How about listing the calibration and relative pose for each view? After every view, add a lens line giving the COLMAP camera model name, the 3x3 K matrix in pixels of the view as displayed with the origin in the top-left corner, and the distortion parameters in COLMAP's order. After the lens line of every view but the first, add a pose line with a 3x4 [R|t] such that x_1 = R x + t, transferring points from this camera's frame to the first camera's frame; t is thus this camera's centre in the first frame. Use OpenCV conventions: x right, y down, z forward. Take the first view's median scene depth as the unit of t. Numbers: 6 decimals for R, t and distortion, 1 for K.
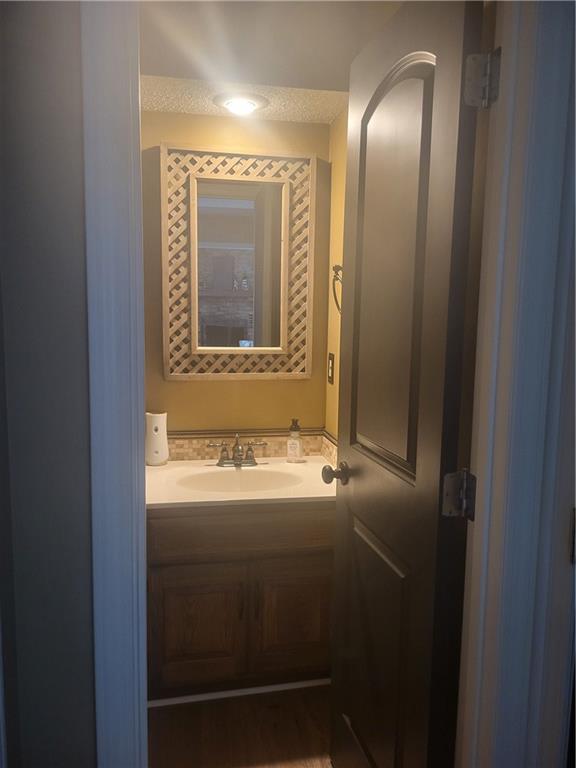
lens RADIAL K [[592.9, 0, 290.0], [0, 592.9, 382.9], [0, 0, 1]] dist [0.054107, -0.048911]
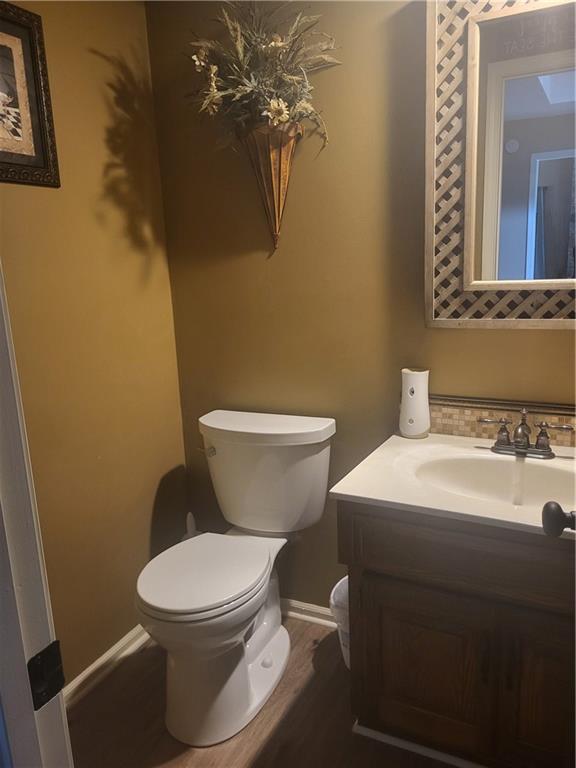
lens RADIAL K [[592.9, 0, 285.4], [0, 592.9, 386.3], [0, 0, 1]] dist [0.054107, -0.048911]
pose [[0.780933, 0.086460, -0.618602, 0.119181], [-0.021132, 0.993464, 0.112176, -0.010721], [0.624257, -0.074529, 0.777656, 0.299931]]
